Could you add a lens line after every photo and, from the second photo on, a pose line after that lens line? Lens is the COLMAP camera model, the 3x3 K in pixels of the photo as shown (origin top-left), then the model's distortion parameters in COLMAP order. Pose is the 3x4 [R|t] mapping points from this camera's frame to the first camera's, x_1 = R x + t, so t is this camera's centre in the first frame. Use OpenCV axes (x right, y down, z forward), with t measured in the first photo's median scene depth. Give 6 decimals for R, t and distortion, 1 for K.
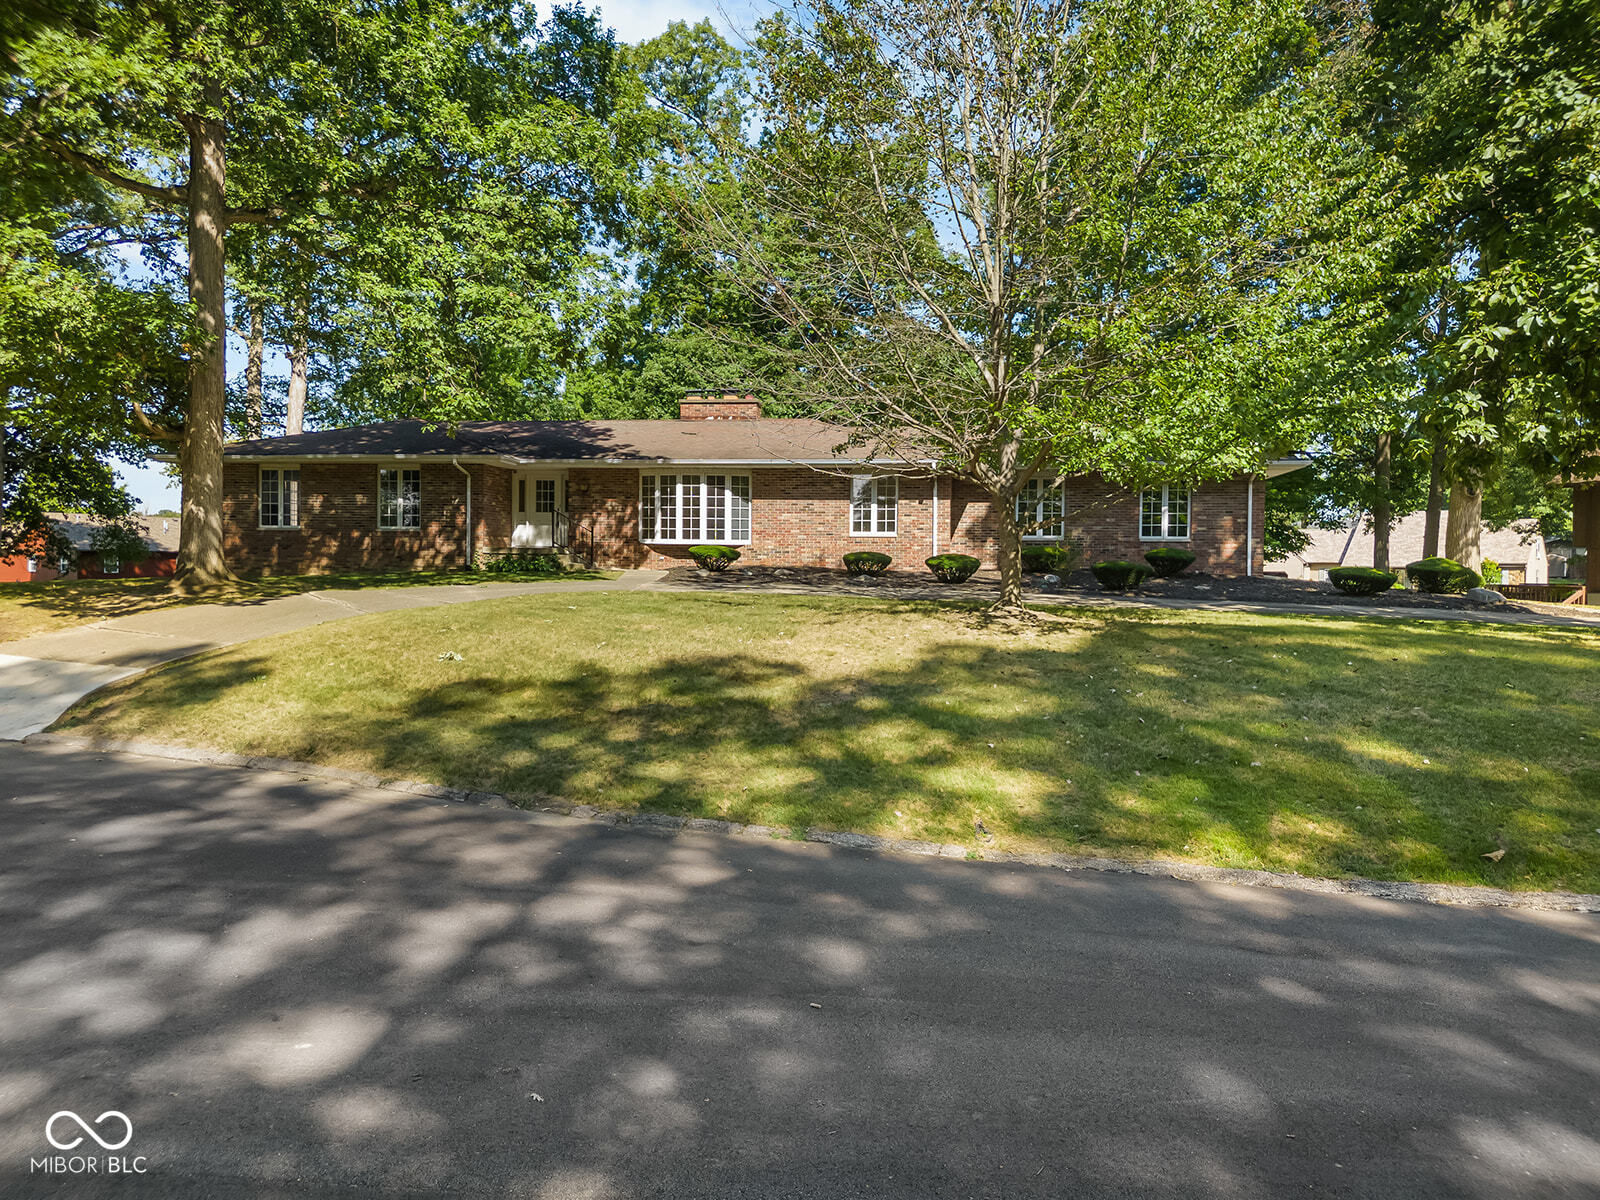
lens RADIAL K [[1089.1, 0, 832.6], [0, 1089.1, 600.5], [0, 0, 1]] dist [0.063149, -0.060504]
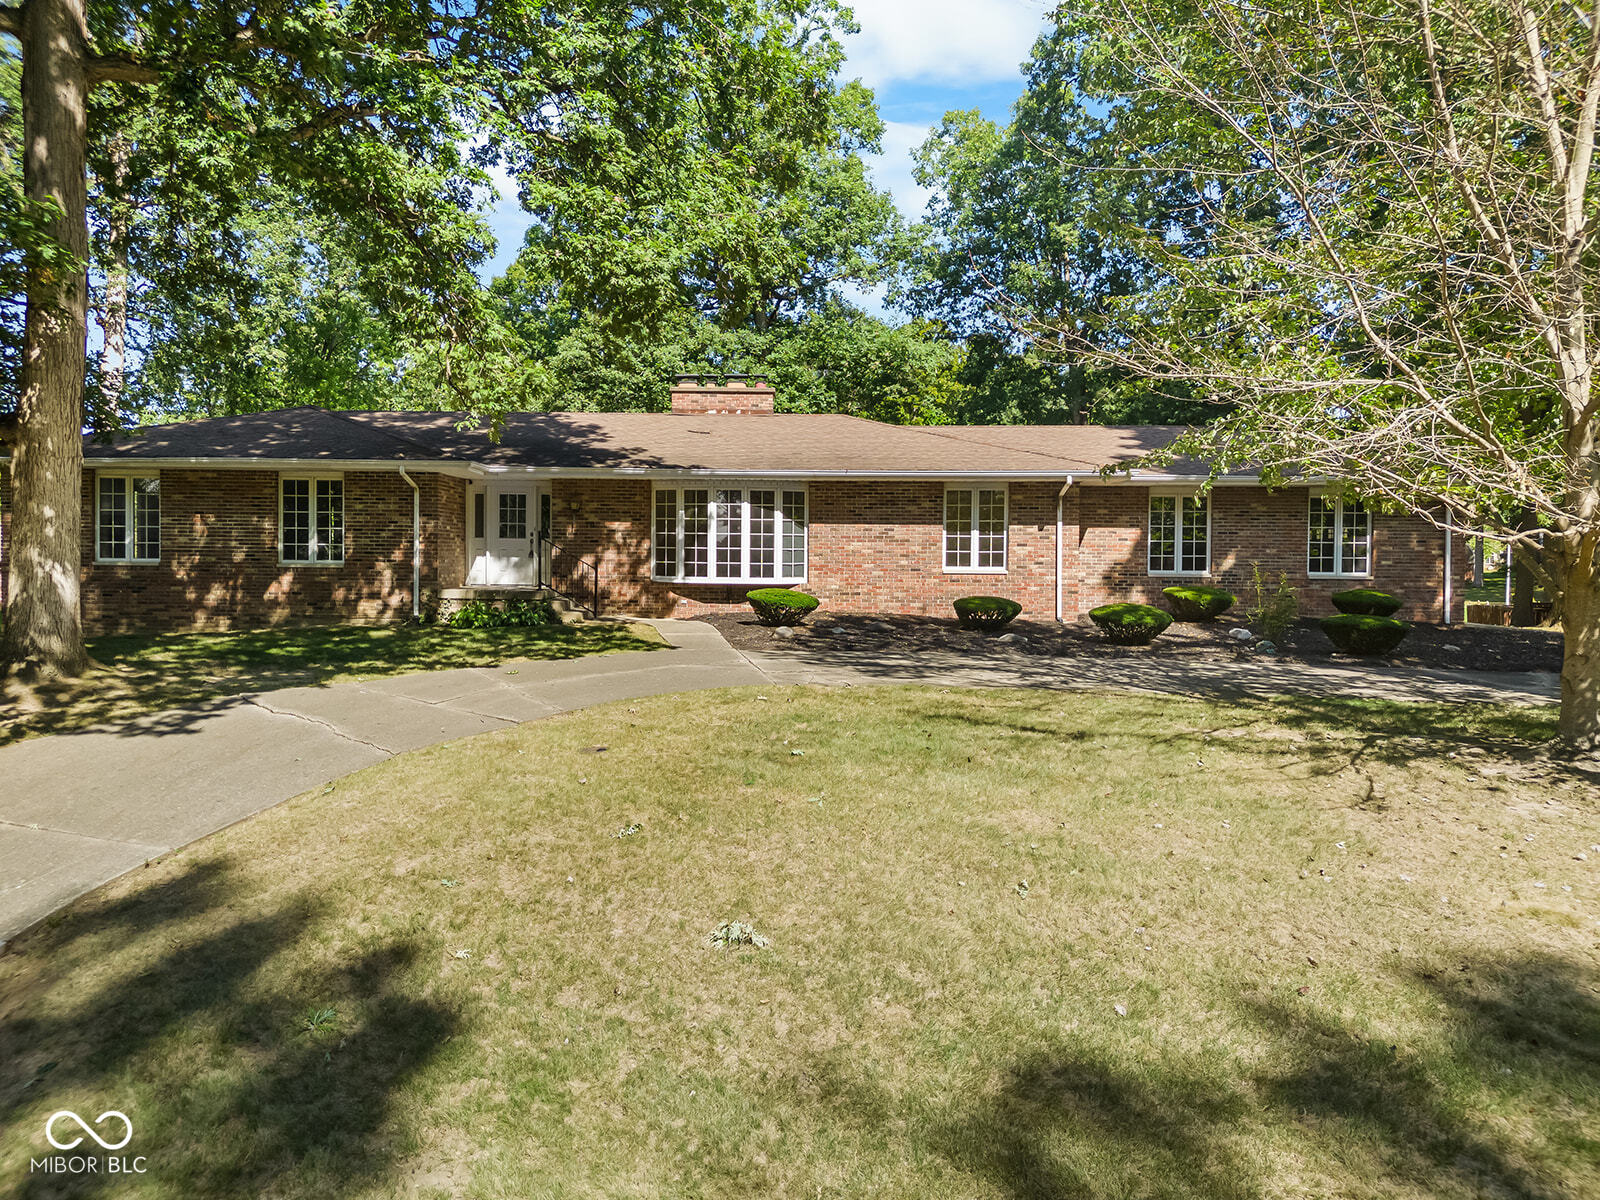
lens RADIAL K [[1135.0, 0, 800.0], [0, 1135.0, 600.0], [0, 0, 1]] dist [0.057312, -0.071047]
pose [[0.992676, -0.006305, 0.120644, -0.174657], [0.006207, 0.999980, 0.001185, -0.041317], [-0.120649, -0.000427, 0.992695, 0.232605]]
